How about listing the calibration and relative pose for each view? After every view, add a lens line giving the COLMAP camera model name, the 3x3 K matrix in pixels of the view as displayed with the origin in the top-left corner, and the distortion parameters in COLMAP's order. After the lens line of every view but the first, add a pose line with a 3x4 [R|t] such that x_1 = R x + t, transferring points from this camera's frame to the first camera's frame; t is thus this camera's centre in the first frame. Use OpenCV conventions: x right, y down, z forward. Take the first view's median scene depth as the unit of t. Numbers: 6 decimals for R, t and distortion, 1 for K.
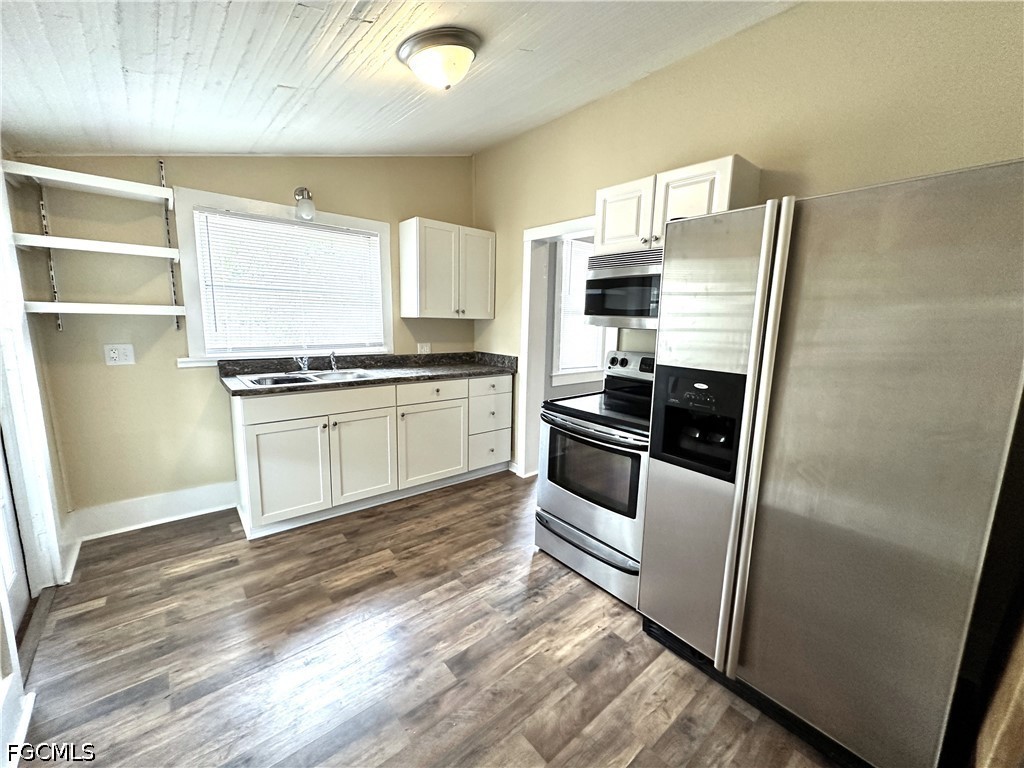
lens RADIAL K [[408.0, 0, 510.9], [0, 408.0, 387.9], [0, 0, 1]] dist [-0.002654, 0.001109]
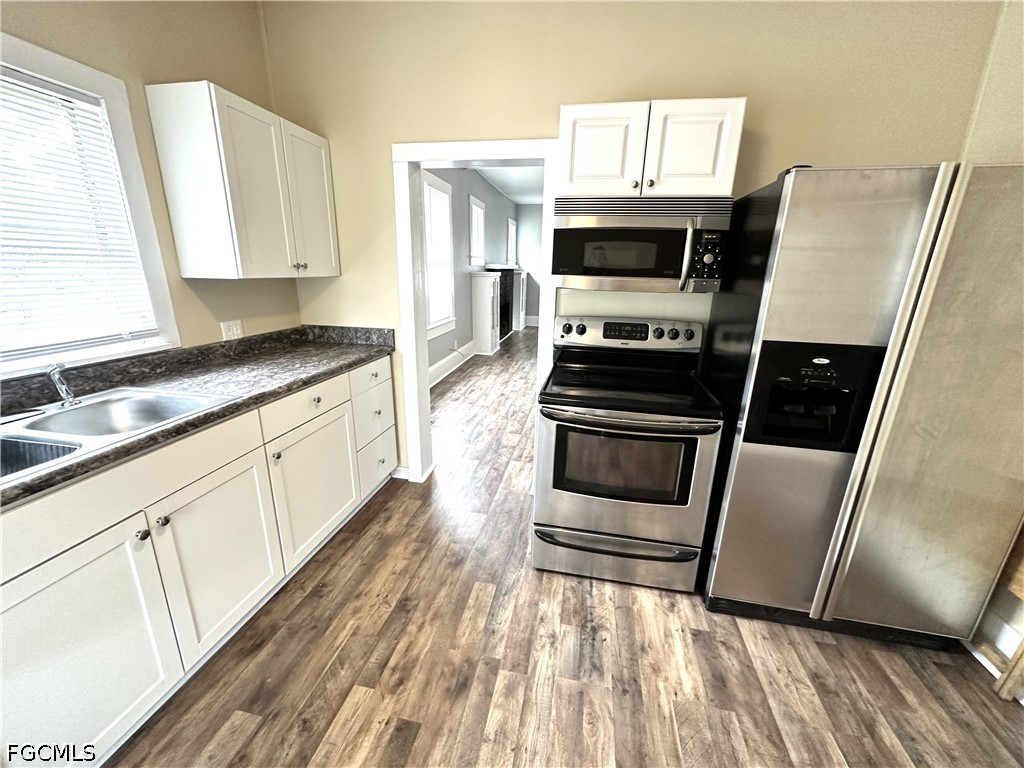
lens RADIAL K [[408.0, 0, 514.1], [0, 408.0, 387.5], [0, 0, 1]] dist [-0.002654, 0.001109]
pose [[0.779598, -0.184541, 0.598475, -0.400086], [0.105240, 0.980615, 0.165285, -0.105812], [-0.617375, -0.065872, 0.783906, 0.425307]]
